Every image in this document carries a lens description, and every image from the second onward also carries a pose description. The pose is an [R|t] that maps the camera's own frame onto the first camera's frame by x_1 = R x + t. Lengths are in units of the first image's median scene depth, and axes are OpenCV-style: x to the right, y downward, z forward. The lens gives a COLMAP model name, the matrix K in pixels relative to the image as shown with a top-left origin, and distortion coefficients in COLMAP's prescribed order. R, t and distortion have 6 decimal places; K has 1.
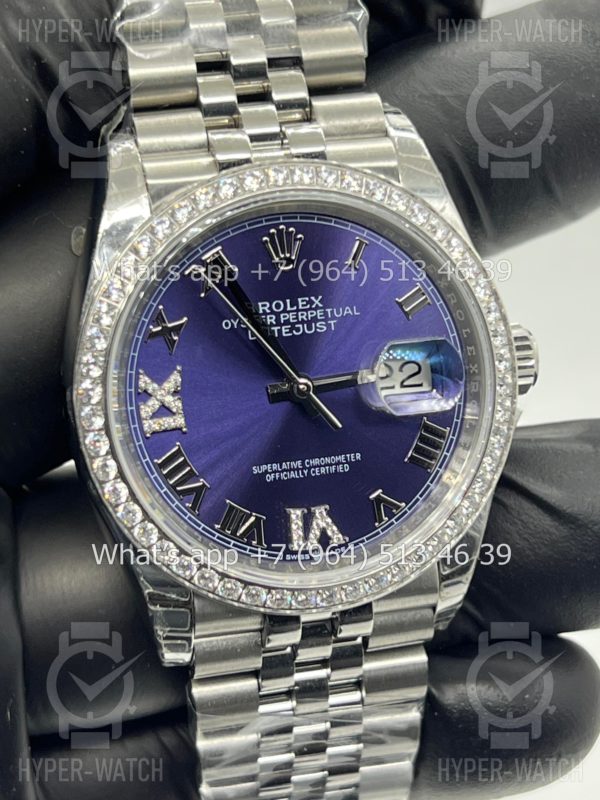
lens RADIAL K [[1863.2, 0, 300.0], [0, 1863.2, 400.0], [0, 0, 1]] dist [0.159649, 0.071690]
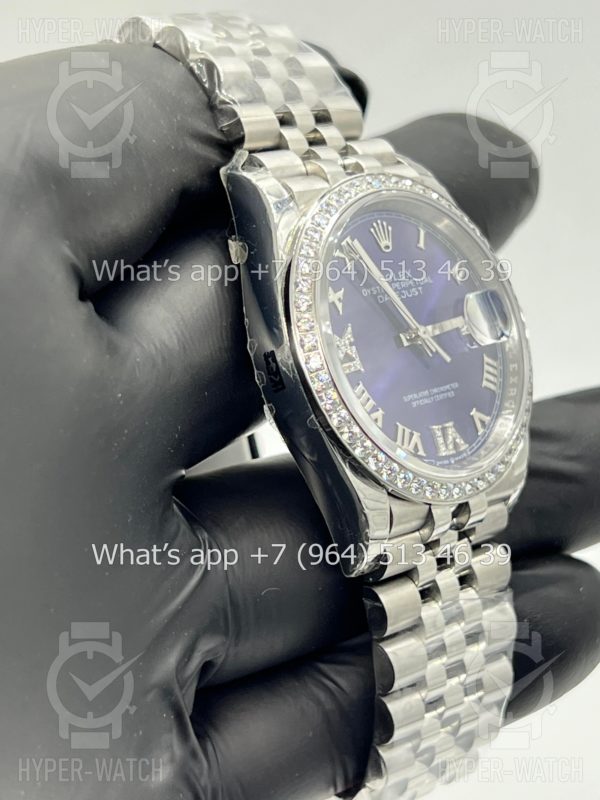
lens RADIAL K [[1863.2, 0, 300.0], [0, 1863.2, 400.0], [0, 0, 1]] dist [0.159649, 0.071690]
pose [[0.845488, -0.129003, 0.518178, -0.758282], [0.243323, 0.956857, -0.158805, 0.226177], [-0.475336, 0.260352, 0.840400, -0.058280]]
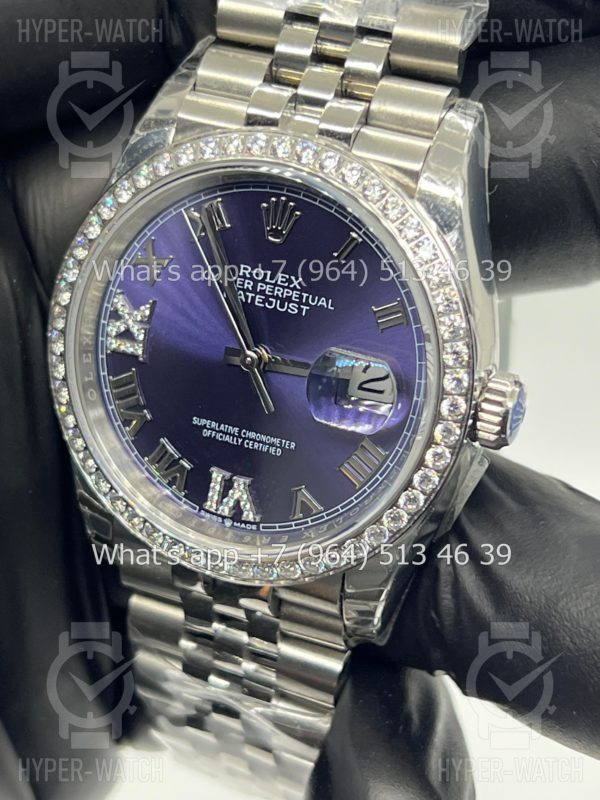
lens RADIAL K [[1863.2, 0, 300.0], [0, 1863.2, 400.0], [0, 0, 1]] dist [0.159649, 0.071690]
pose [[0.789266, 0.355945, -0.500363, 0.520783], [-0.292776, 0.934408, 0.202891, -0.193921], [0.539760, -0.013640, 0.841708, 0.180096]]
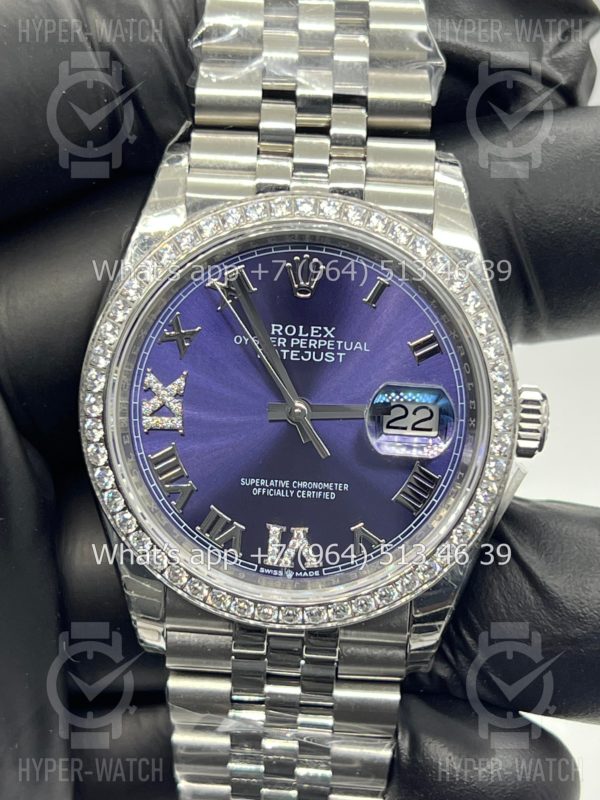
lens RADIAL K [[1863.2, 0, 300.0], [0, 1863.2, 400.0], [0, 0, 1]] dist [0.159649, 0.071690]
pose [[0.958336, 0.168269, -0.230820, 0.238866], [-0.170379, 0.985318, 0.010910, -0.024264], [0.229267, 0.028872, 0.972935, -0.009074]]
